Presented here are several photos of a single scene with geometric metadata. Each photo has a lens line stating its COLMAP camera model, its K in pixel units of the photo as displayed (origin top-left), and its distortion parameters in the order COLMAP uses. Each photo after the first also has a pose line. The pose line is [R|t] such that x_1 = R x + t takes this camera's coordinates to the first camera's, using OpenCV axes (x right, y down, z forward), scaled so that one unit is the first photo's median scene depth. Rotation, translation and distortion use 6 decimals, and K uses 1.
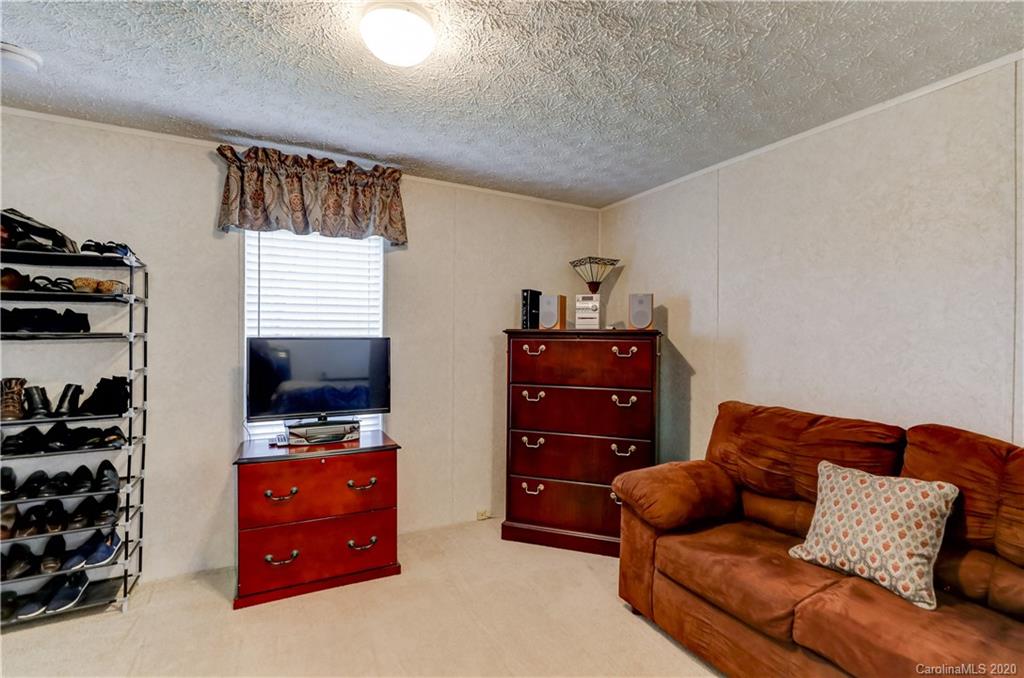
lens RADIAL K [[477.8, 0, 503.4], [0, 477.8, 336.7], [0, 0, 1]] dist [-0.023427, 0.010681]
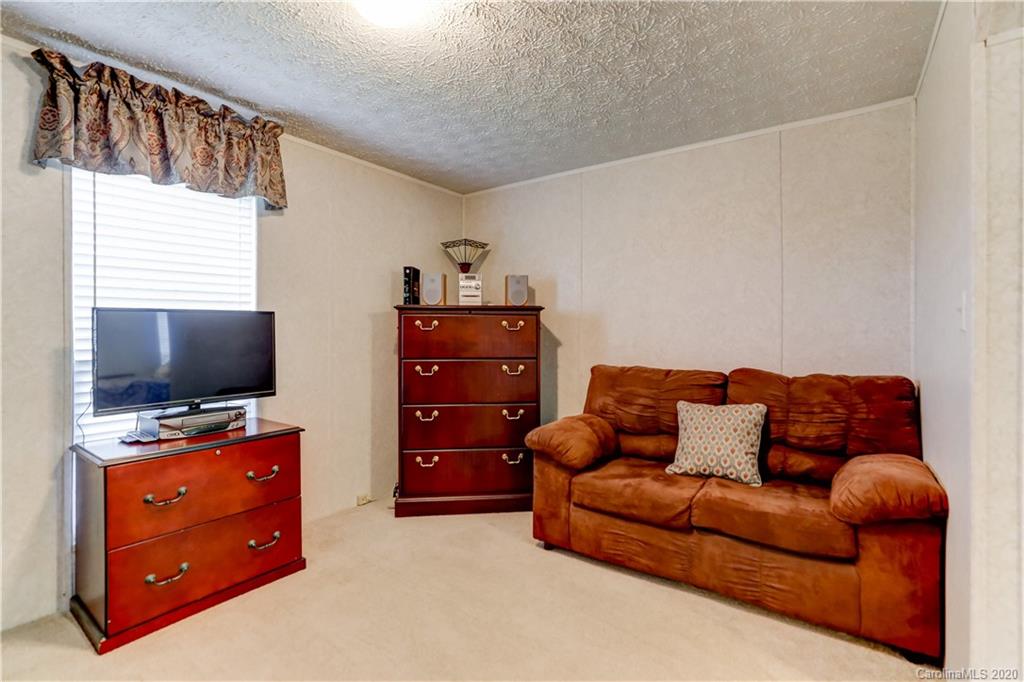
lens RADIAL K [[472.4, 0, 538.2], [0, 472.4, 322.6], [0, 0, 1]] dist [-0.022640, 0.008486]
pose [[0.891401, -0.005054, 0.453187, -0.220976], [0.006450, 0.999978, -0.001536, 0.030235], [-0.453169, 0.004292, 0.891414, -0.008048]]
